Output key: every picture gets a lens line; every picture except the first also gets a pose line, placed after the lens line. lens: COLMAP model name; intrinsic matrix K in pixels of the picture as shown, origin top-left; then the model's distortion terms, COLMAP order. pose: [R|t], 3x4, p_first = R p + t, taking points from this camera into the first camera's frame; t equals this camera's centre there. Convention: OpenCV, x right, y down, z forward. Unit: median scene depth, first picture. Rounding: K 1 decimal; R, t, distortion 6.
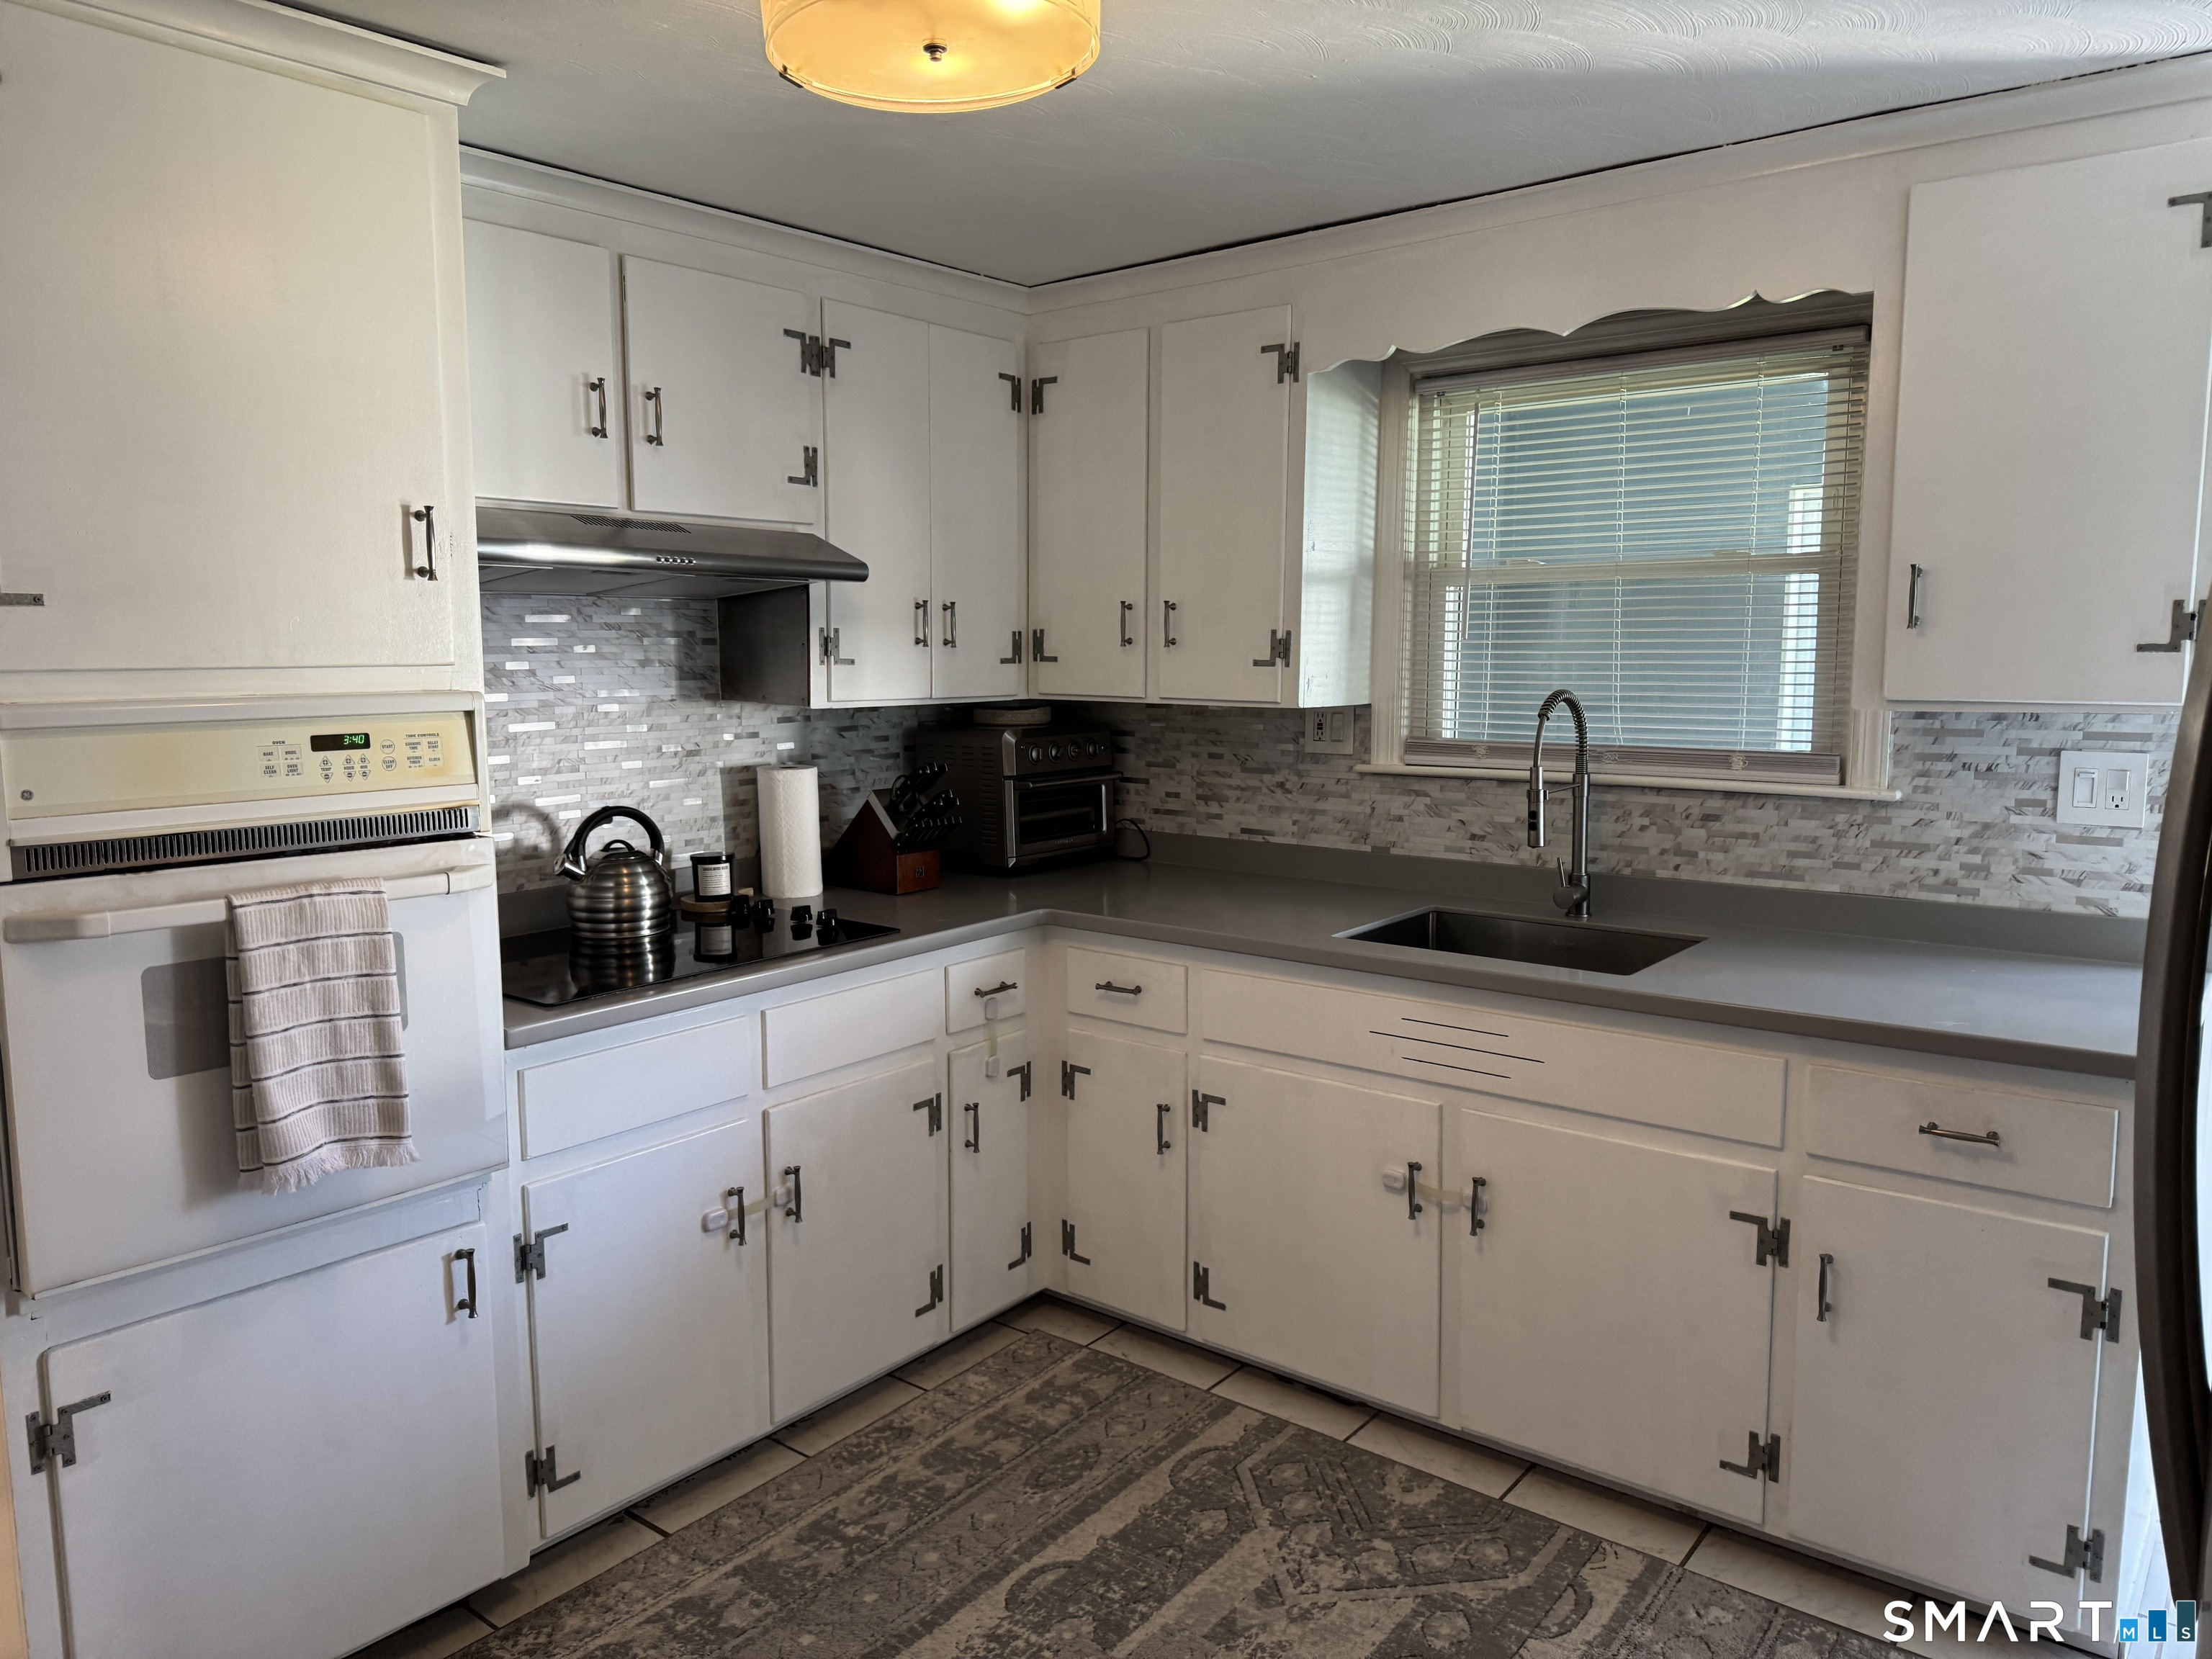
lens RADIAL K [[1584.1, 0, 1098.6], [0, 1584.1, 811.4], [0, 0, 1]] dist [0.070156, -0.093391]
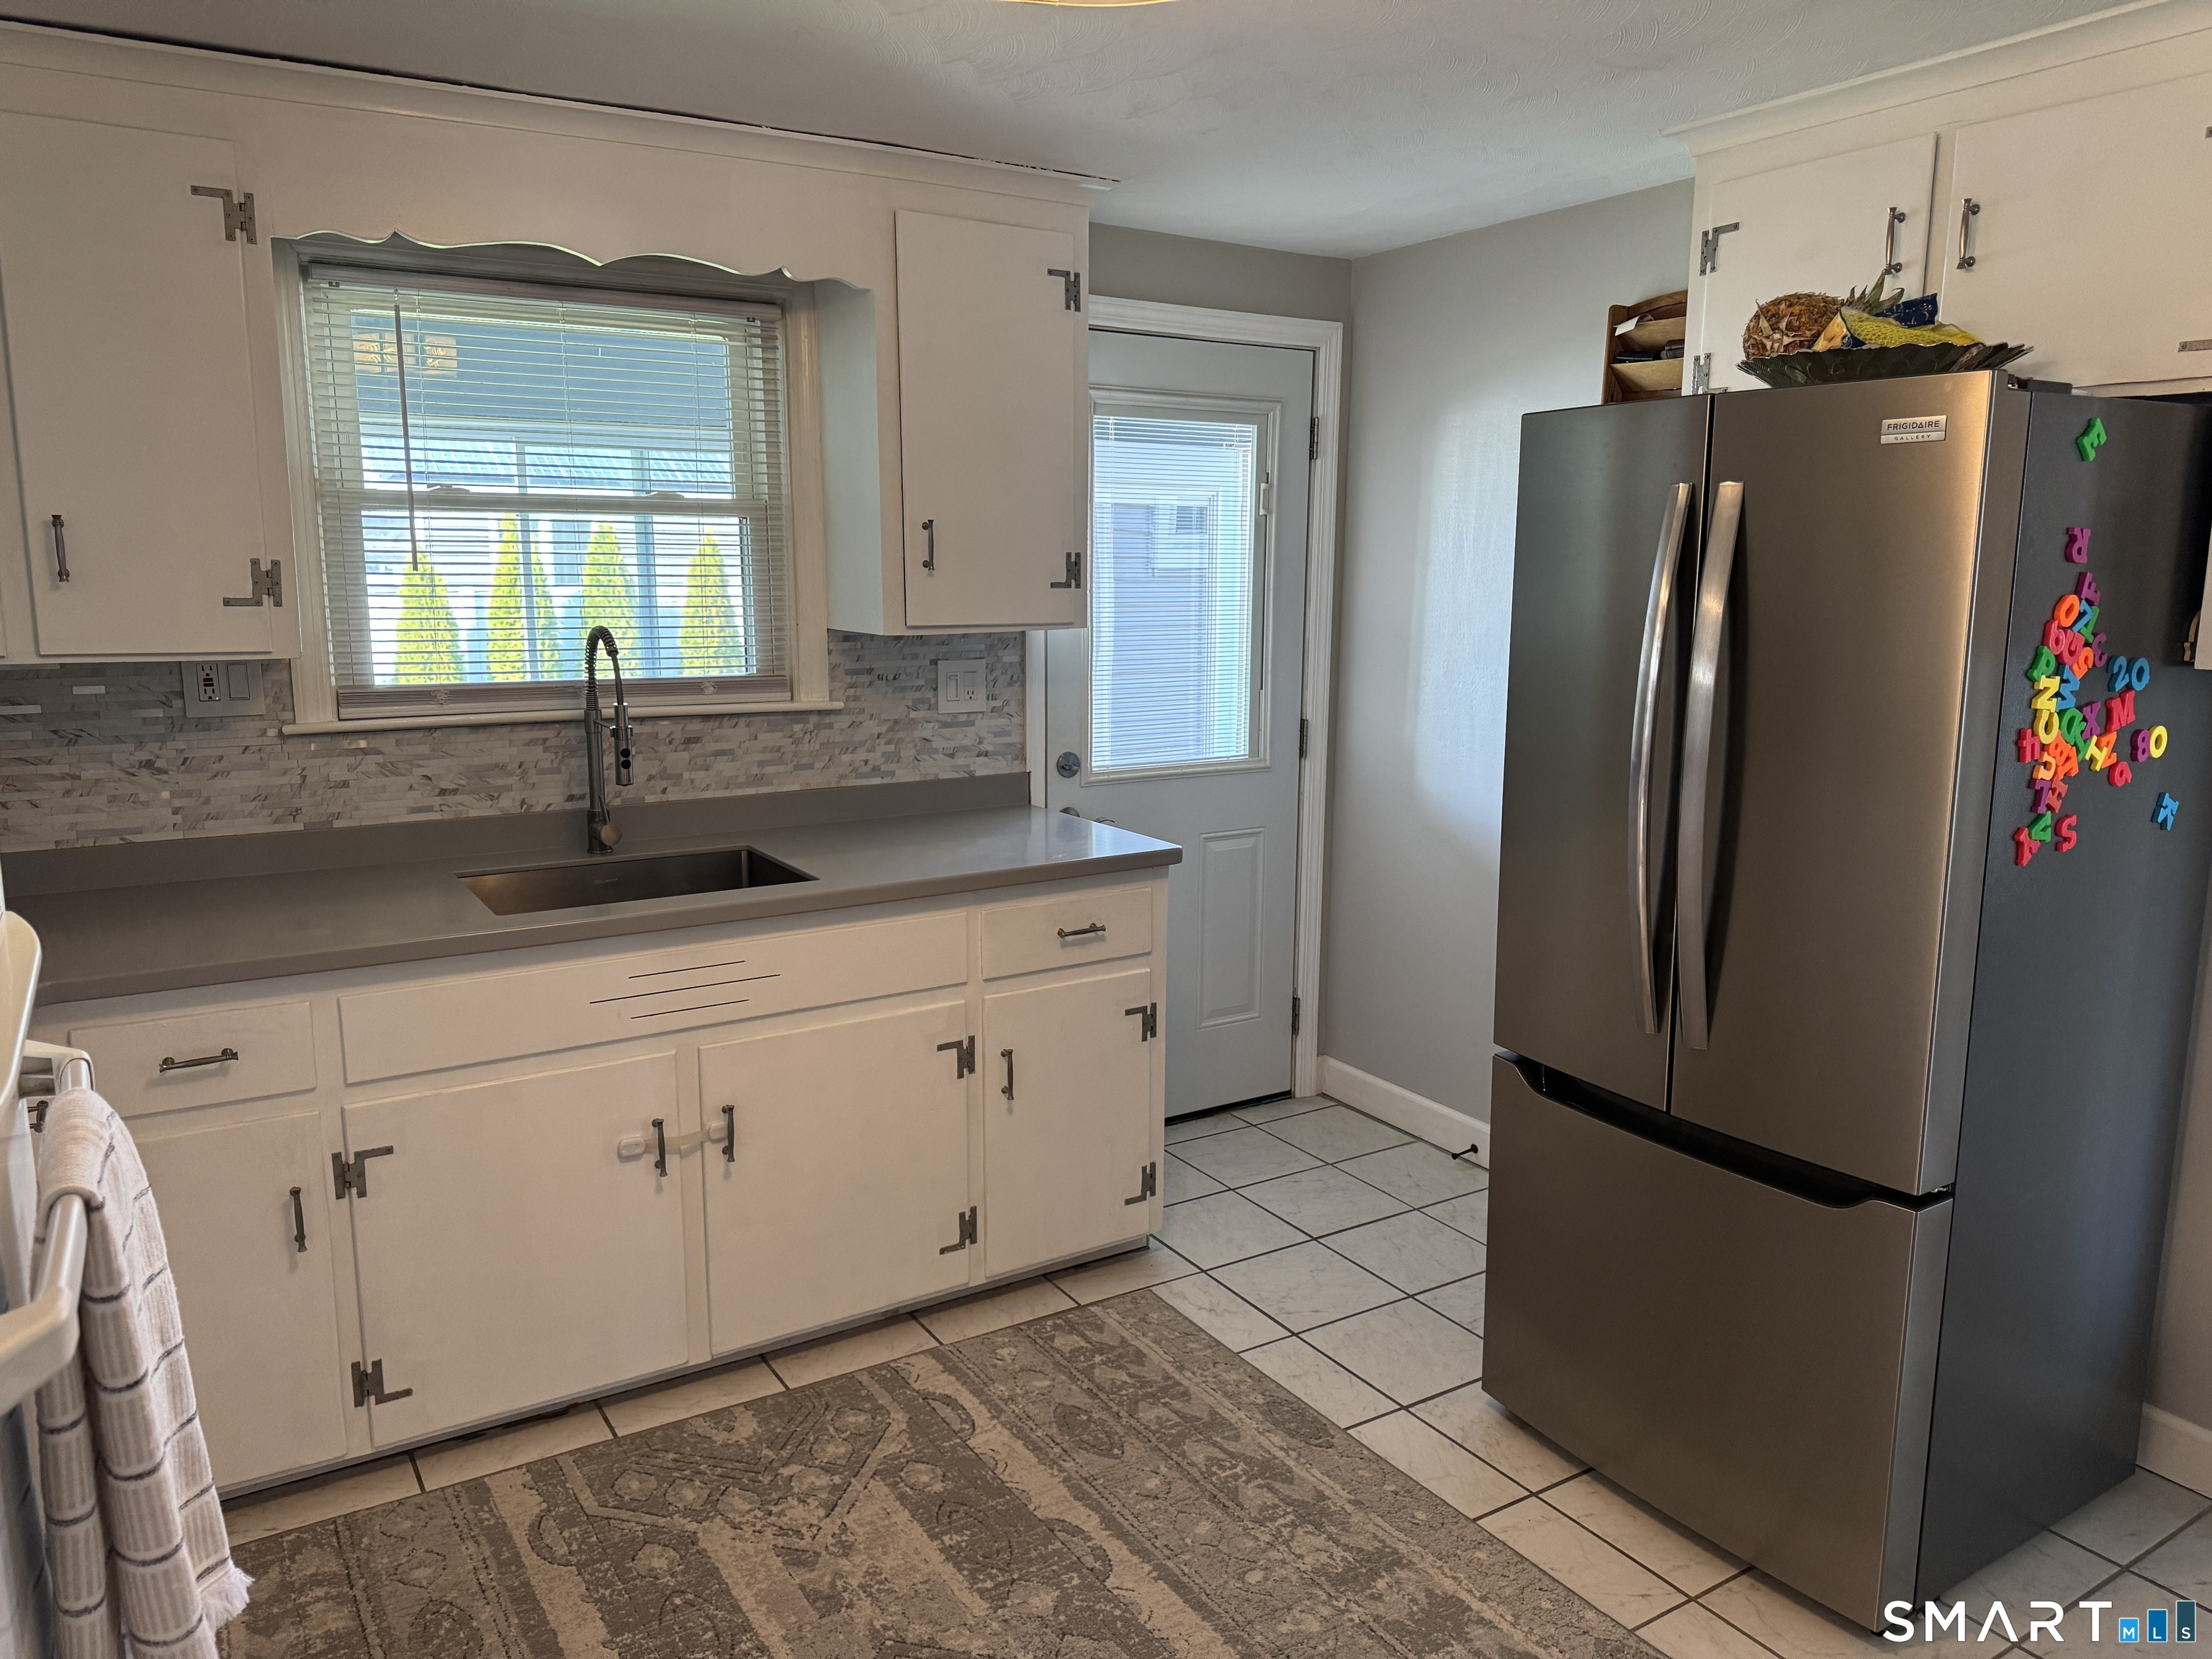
lens RADIAL K [[1577.6, 0, 1106.2], [0, 1577.6, 814.5], [0, 0, 1]] dist [0.134094, -0.210125]
pose [[0.327024, -0.143005, 0.934133, -0.578384], [0.098378, 0.988265, 0.116852, -0.047832], [-0.939881, 0.053685, 0.337255, 0.393536]]
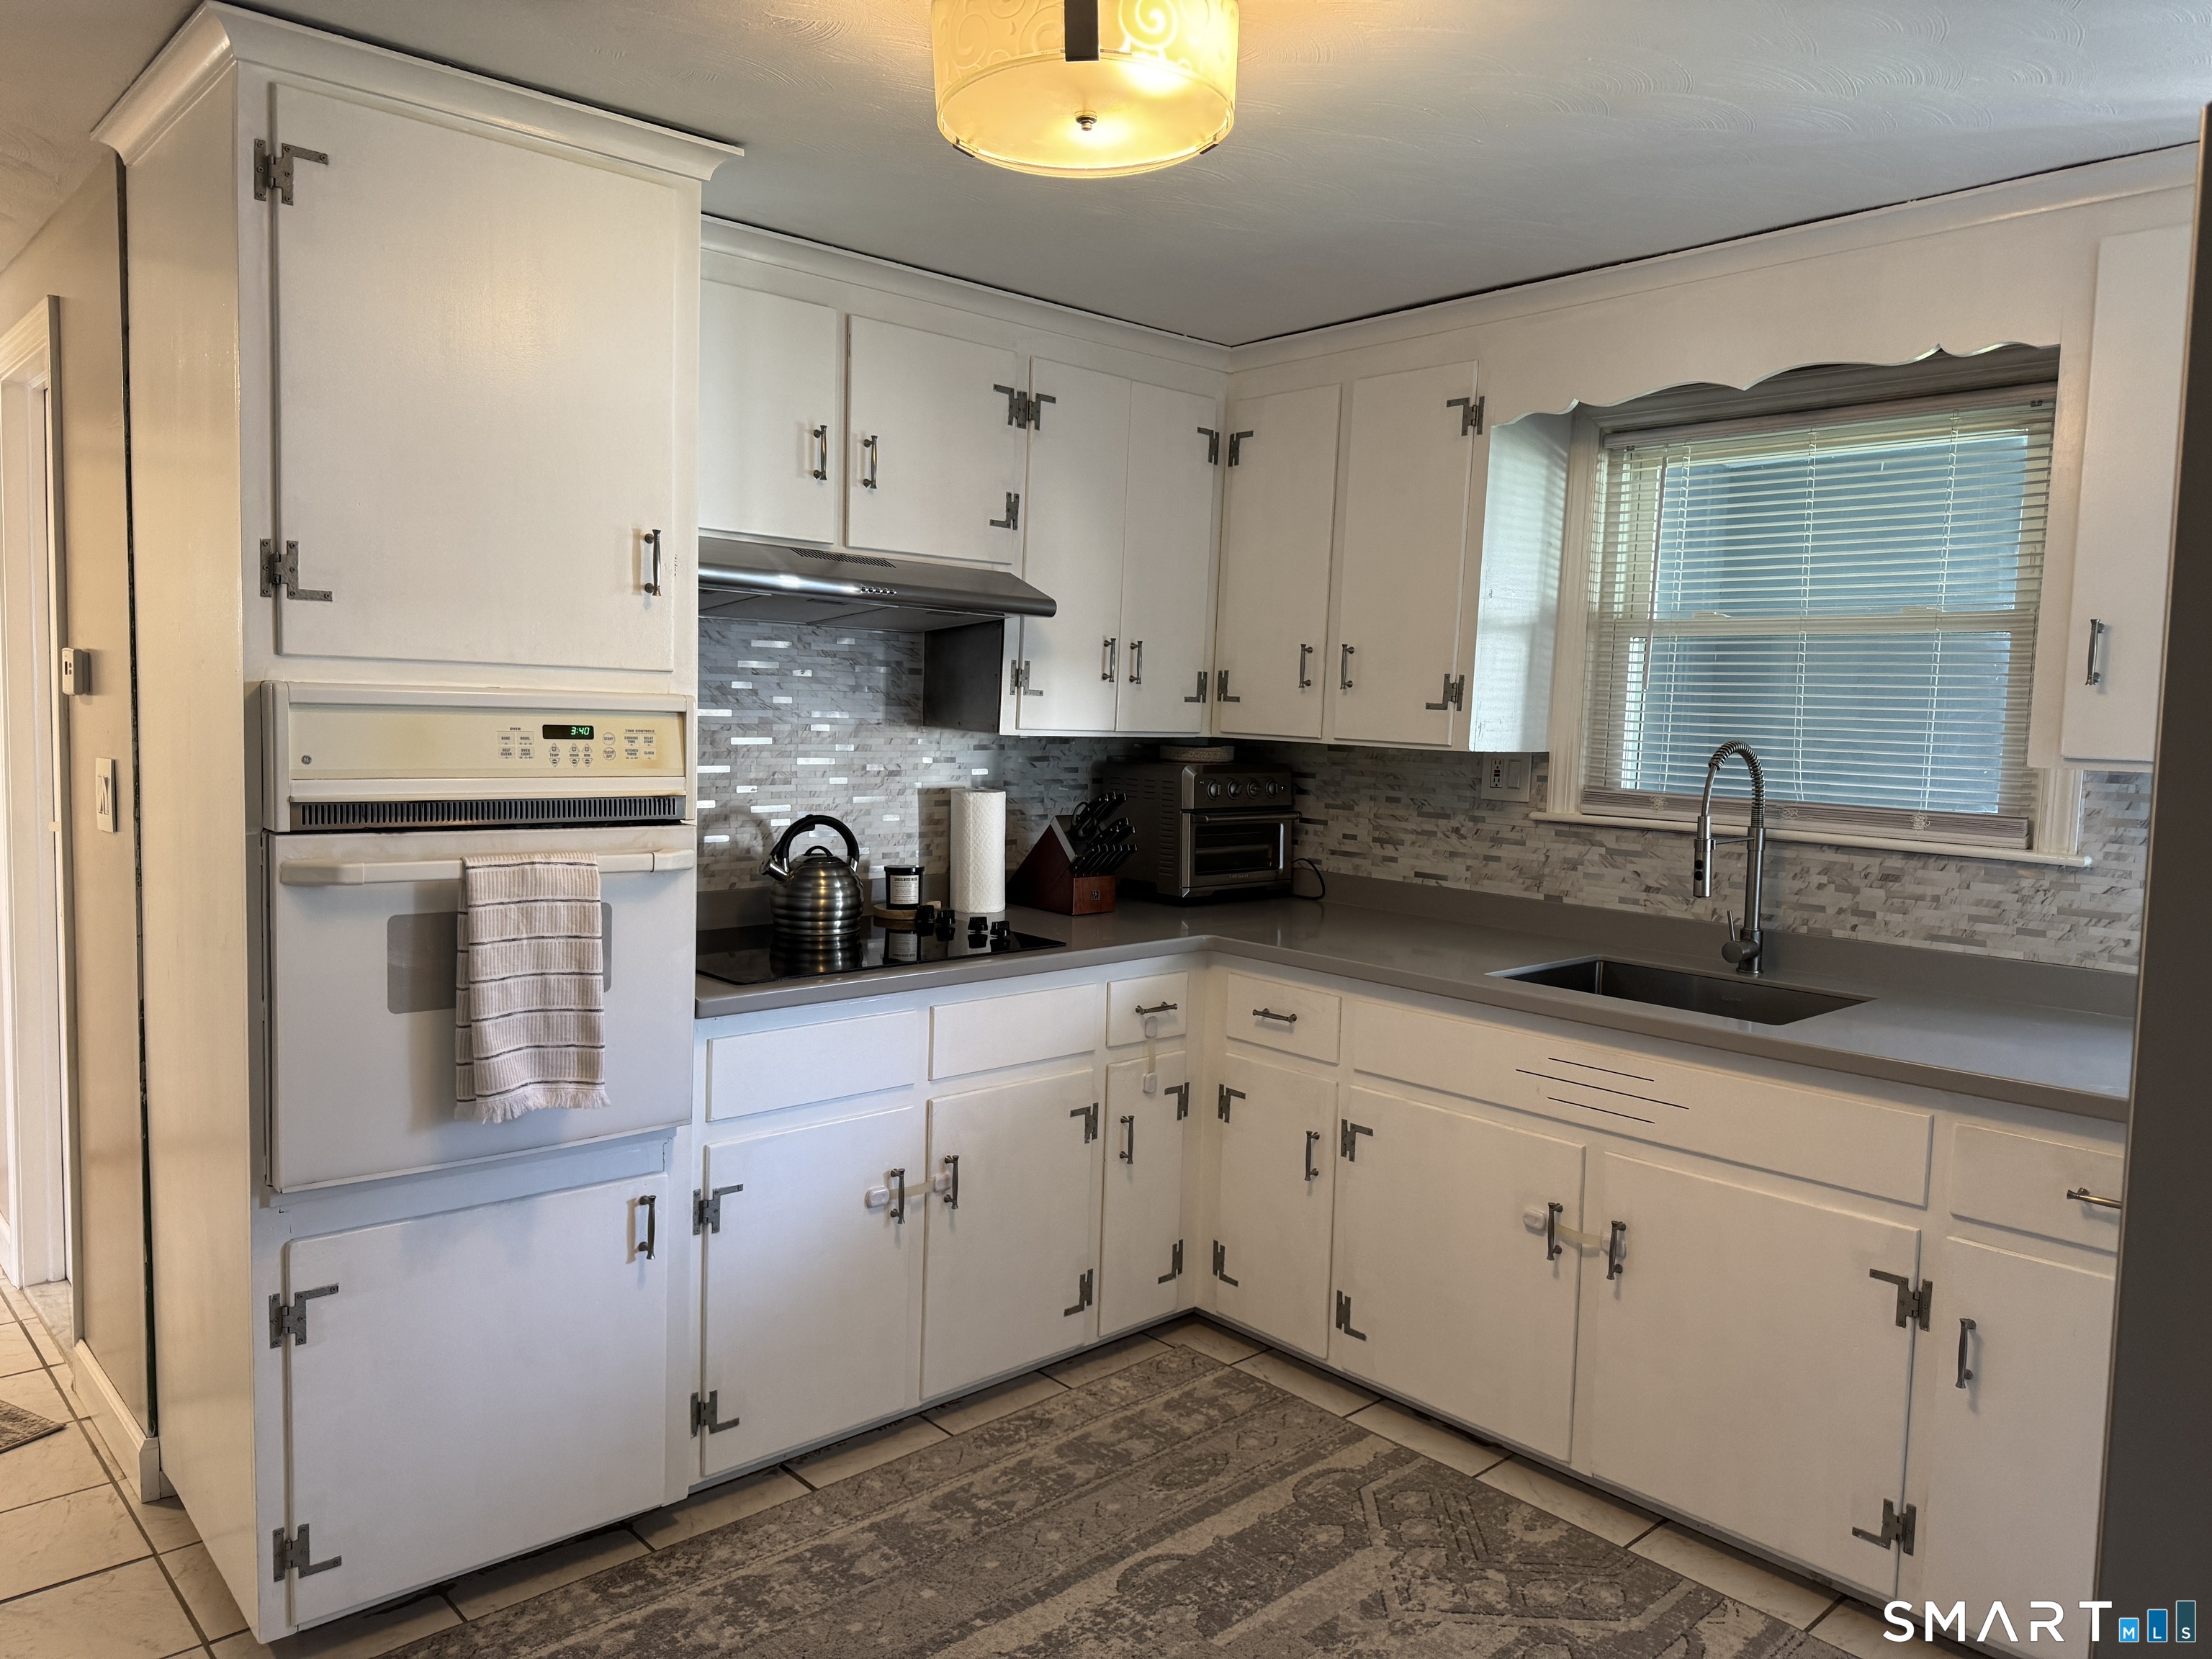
lens RADIAL K [[1584.1, 0, 1098.6], [0, 1584.1, 811.4], [0, 0, 1]] dist [0.070156, -0.093391]
pose [[0.987348, 0.045359, -0.151940, 0.055248], [-0.051668, 0.997947, -0.037838, 0.027059], [0.149912, 0.045210, 0.987665, -0.045562]]
